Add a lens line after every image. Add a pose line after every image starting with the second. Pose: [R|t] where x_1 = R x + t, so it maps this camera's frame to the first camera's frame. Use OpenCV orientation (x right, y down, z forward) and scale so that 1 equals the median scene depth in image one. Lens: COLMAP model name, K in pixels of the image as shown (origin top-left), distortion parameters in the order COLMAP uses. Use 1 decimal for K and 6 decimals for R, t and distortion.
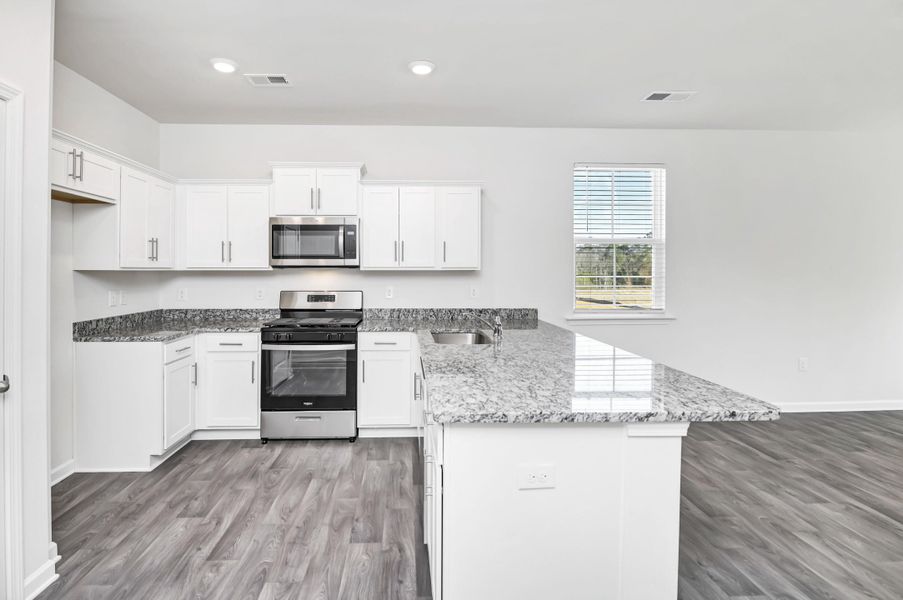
lens RADIAL K [[470.1, 0, 453.5], [0, 470.1, 277.1], [0, 0, 1]] dist [0.002923, -0.006124]
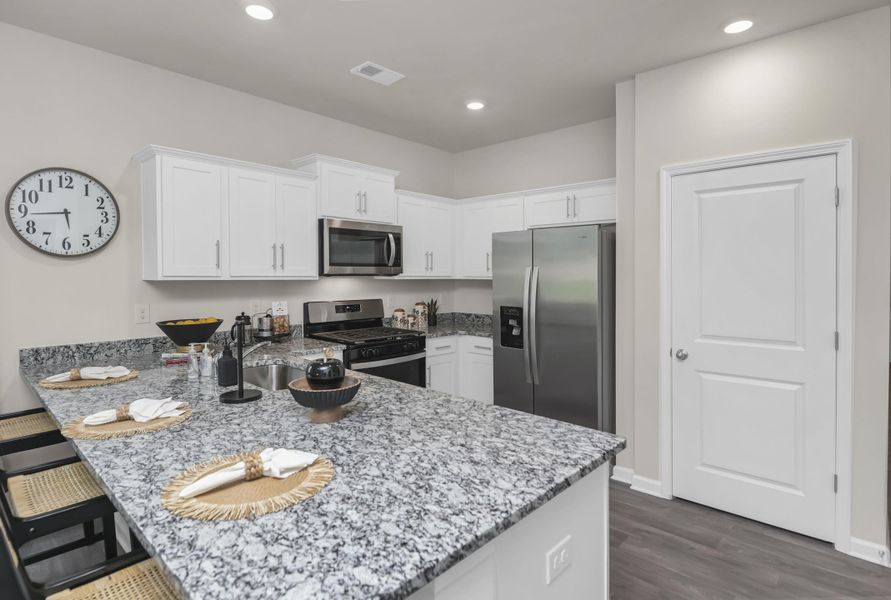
lens RADIAL K [[466.7, 0, 466.6], [0, 466.7, 273.3], [0, 0, 1]] dist [0.001340, -0.005506]
pose [[0.712810, 0.004917, 0.701340, -0.810800], [-0.003328, 0.999988, -0.003629, -0.023297], [-0.701349, 0.000253, 0.712818, 0.194084]]
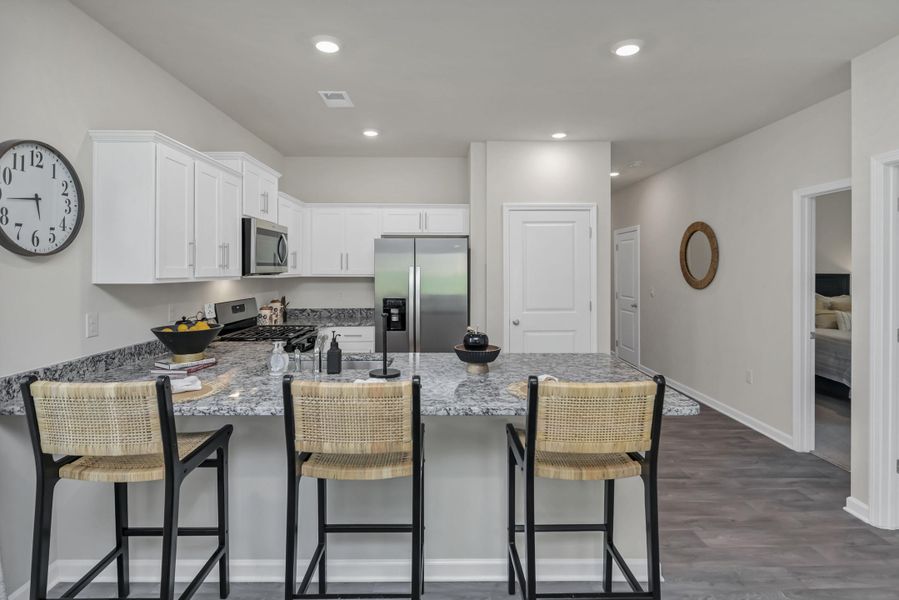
lens RADIAL K [[468.0, 0, 437.6], [0, 468.0, 257.5], [0, 0, 1]] dist [0.002923, -0.006124]
pose [[0.079145, 0.024517, 0.996562, -1.224497], [-0.004782, 0.999695, -0.024215, -0.034839], [-0.996852, -0.002849, 0.079238, 0.580752]]
